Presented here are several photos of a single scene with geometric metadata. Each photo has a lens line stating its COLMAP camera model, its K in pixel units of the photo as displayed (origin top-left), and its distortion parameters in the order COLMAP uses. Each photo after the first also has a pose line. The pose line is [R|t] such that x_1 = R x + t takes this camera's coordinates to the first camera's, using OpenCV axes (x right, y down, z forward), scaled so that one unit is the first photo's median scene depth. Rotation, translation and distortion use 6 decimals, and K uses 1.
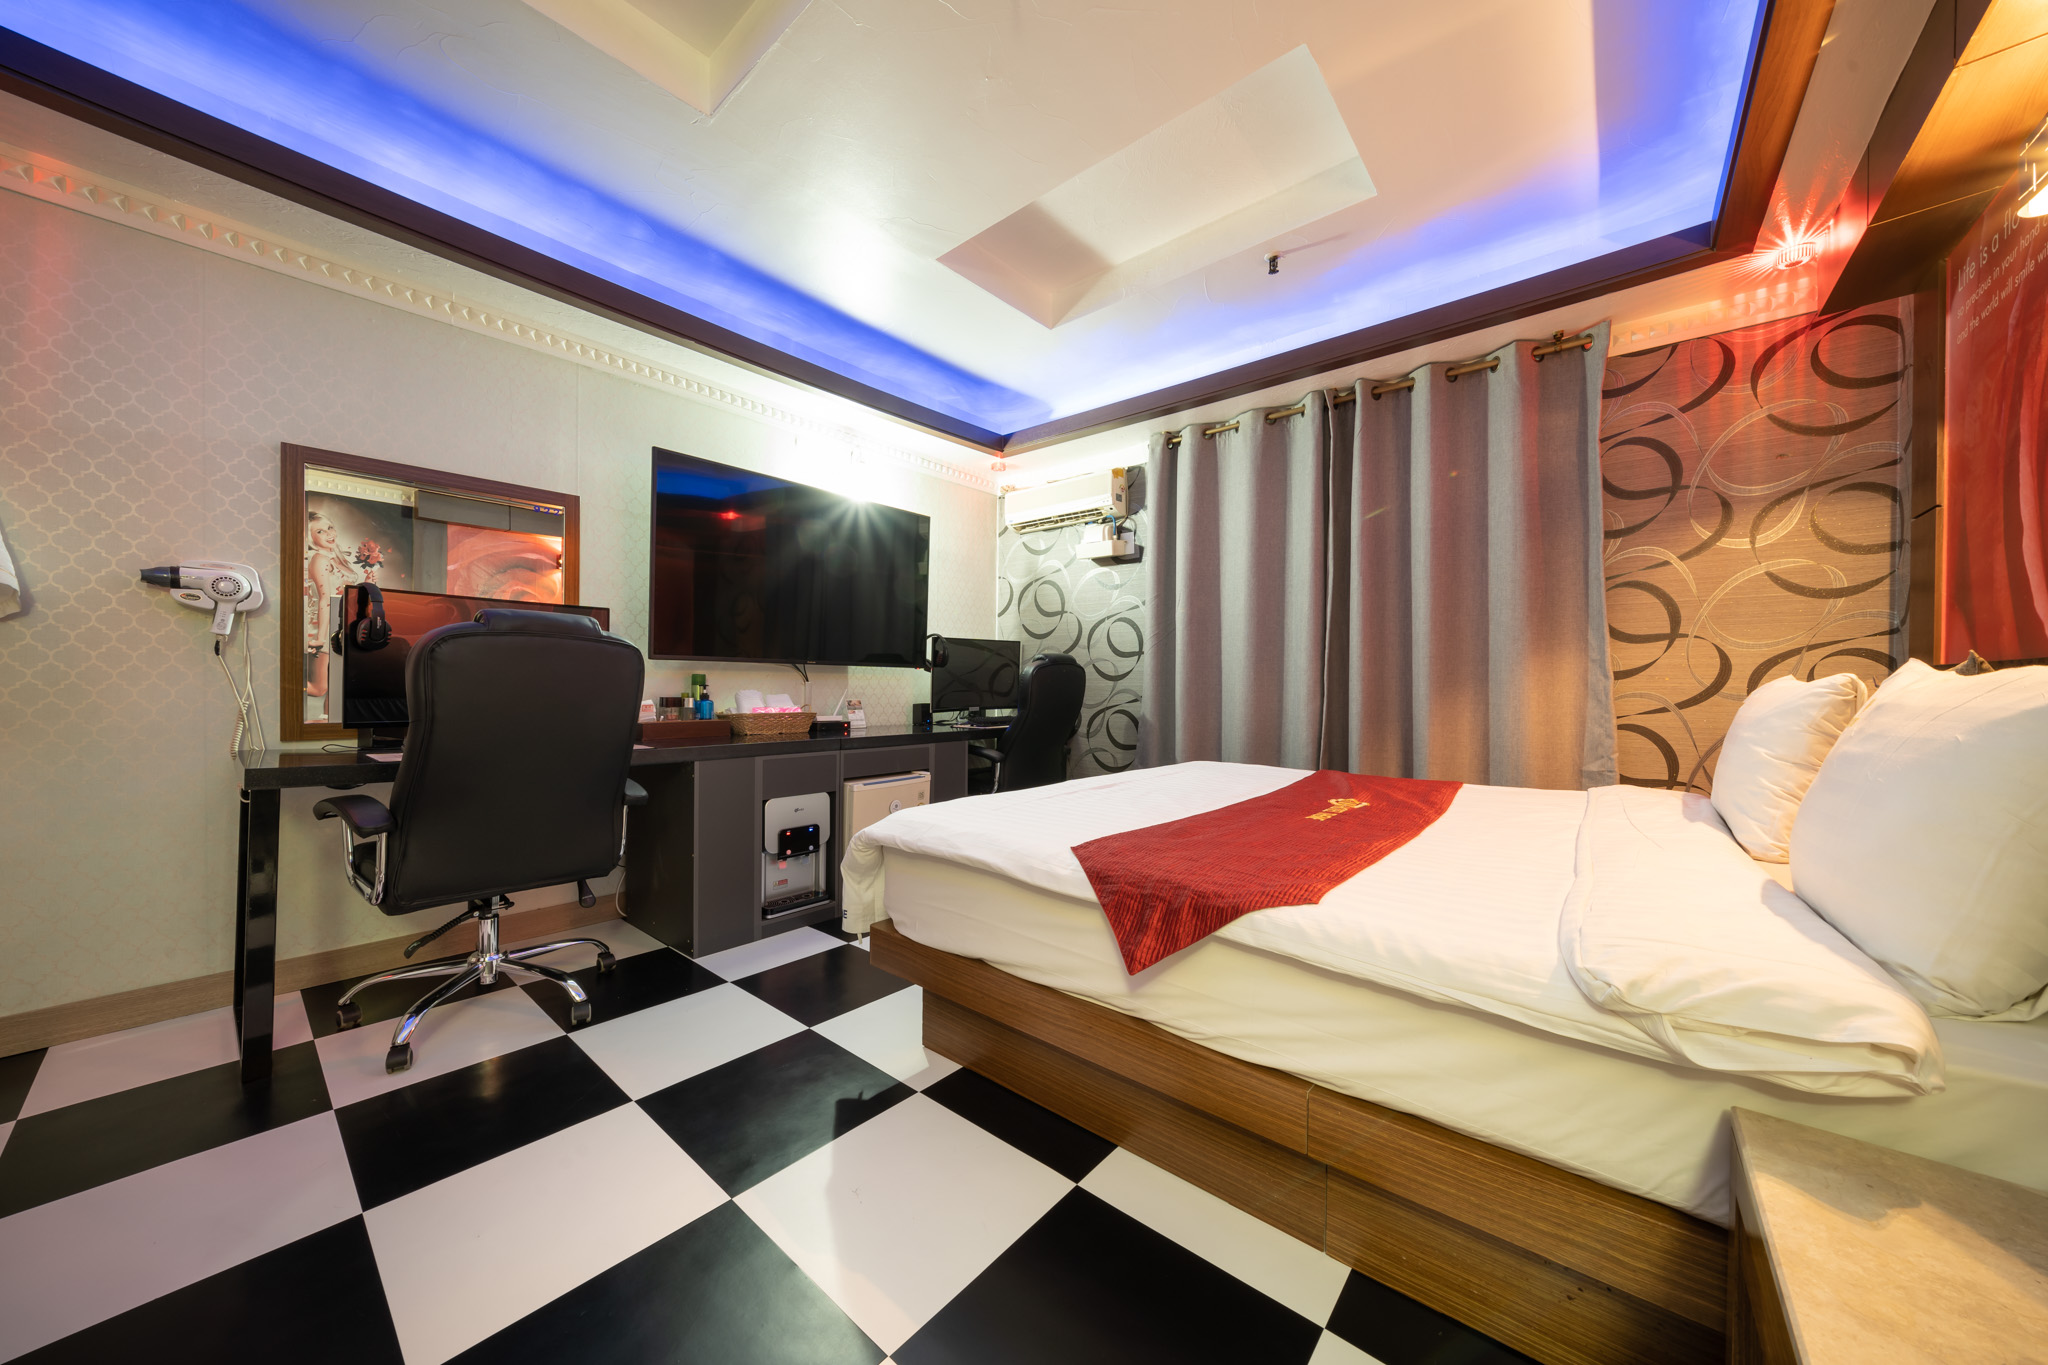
lens RADIAL K [[699.0, 0, 1019.1], [0, 699.0, 688.0], [0, 0, 1]] dist [-0.001563, -0.000114]
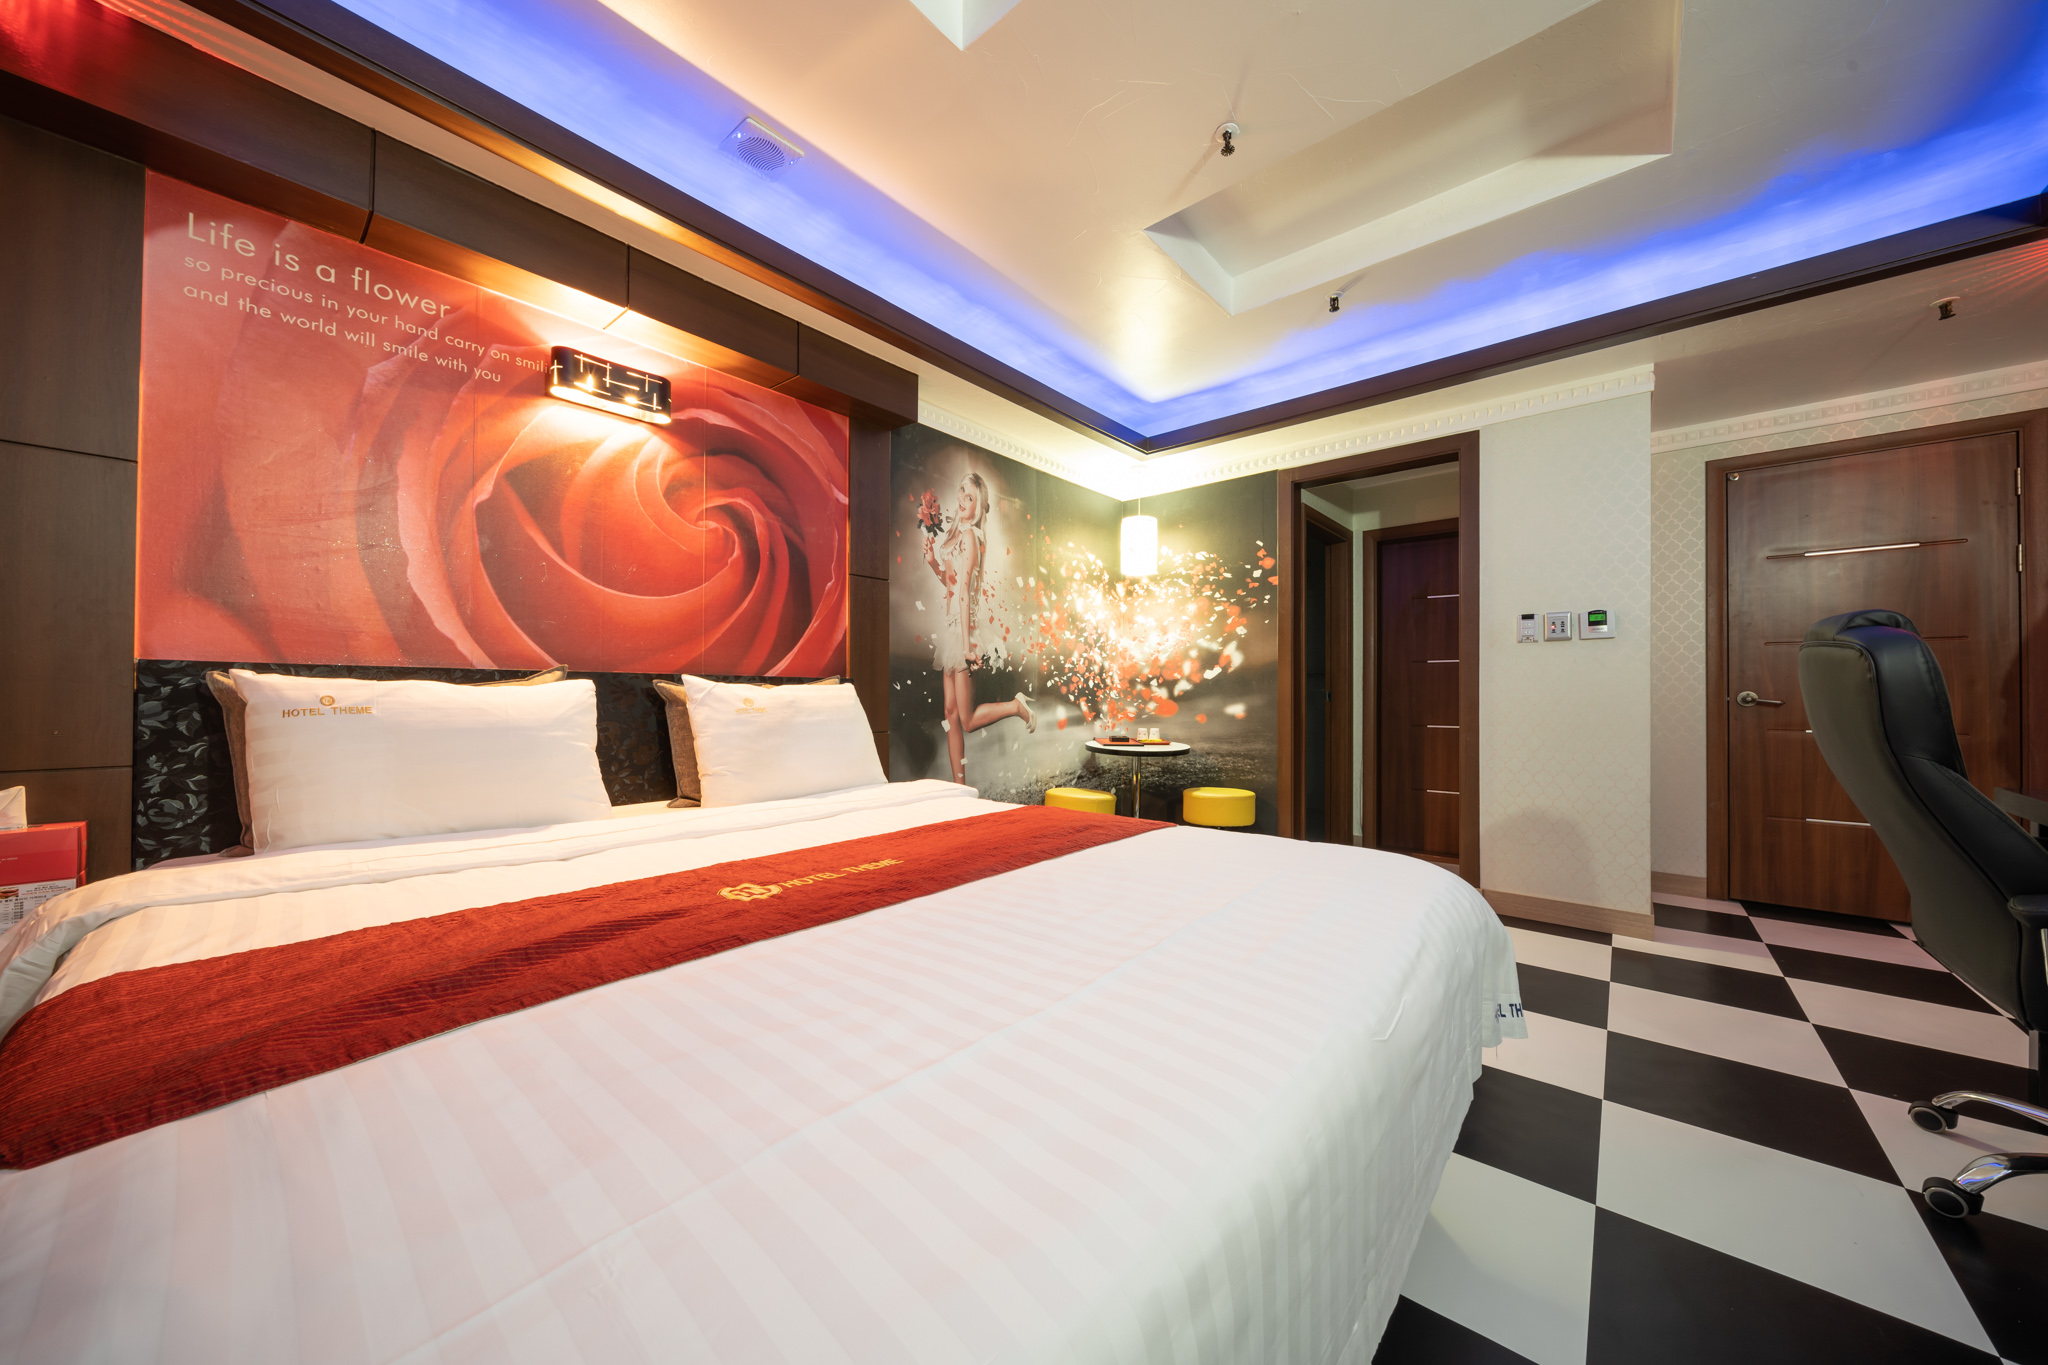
lens RADIAL K [[699.0, 0, 1019.1], [0, 699.0, 688.0], [0, 0, 1]] dist [-0.001563, -0.000114]
pose [[-0.999857, -0.014215, 0.009160, 0.190623], [-0.014277, 0.999875, -0.006720, -0.005114], [-0.009064, -0.006850, -0.999935, 1.256463]]
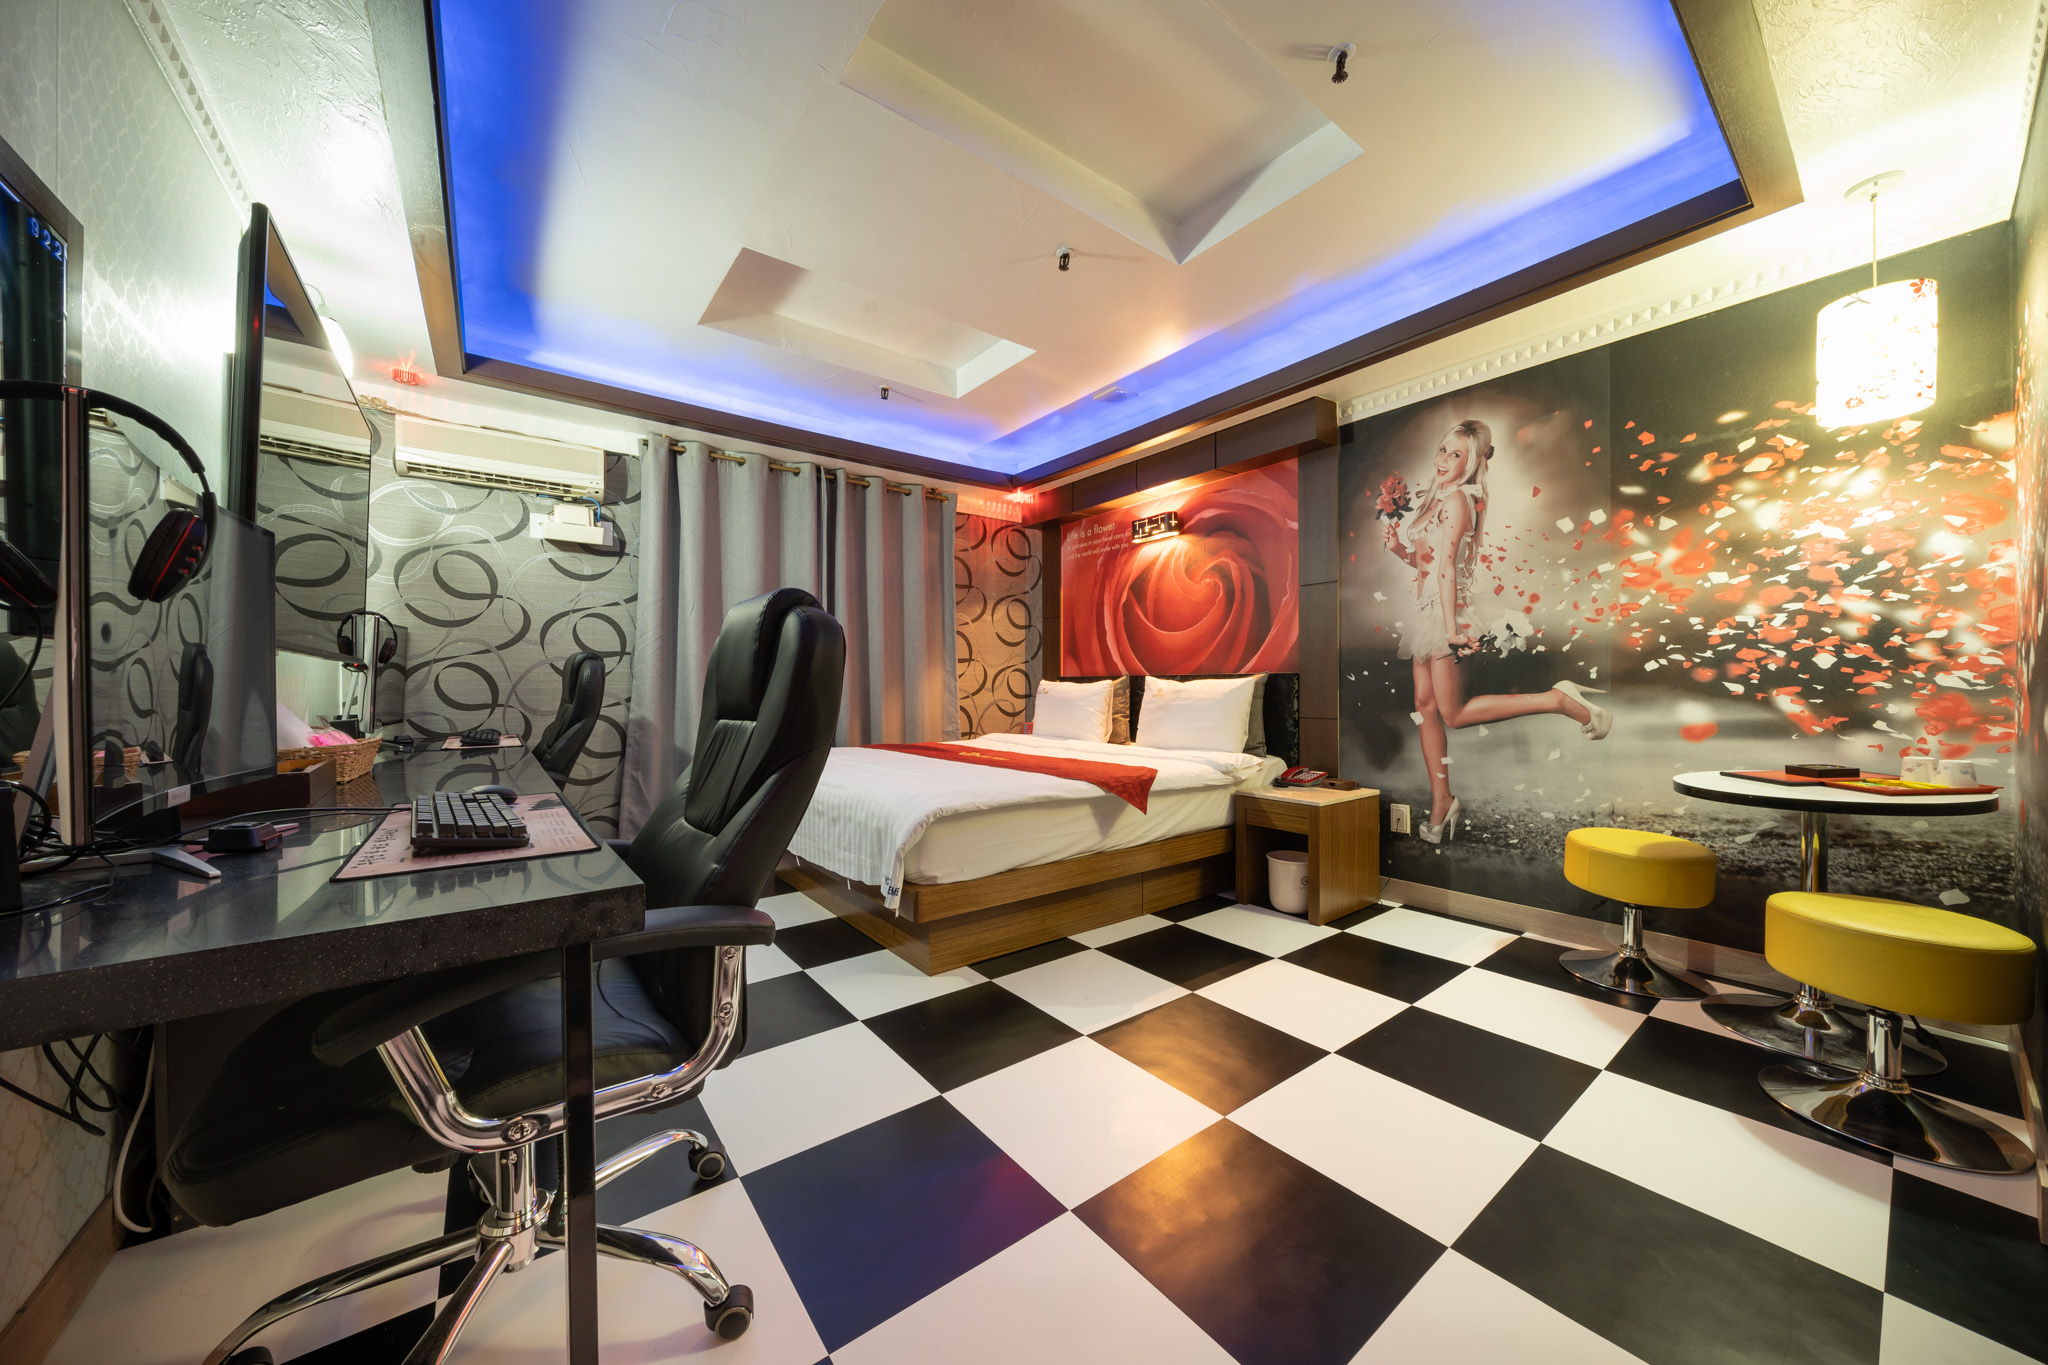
lens RADIAL K [[699.0, 0, 1019.1], [0, 699.0, 688.0], [0, 0, 1]] dist [-0.001563, -0.000114]
pose [[0.213257, -0.011412, 0.976930, -0.938902], [0.008513, 0.999916, 0.009822, -0.011431], [-0.976959, 0.006222, 0.213336, 0.405115]]
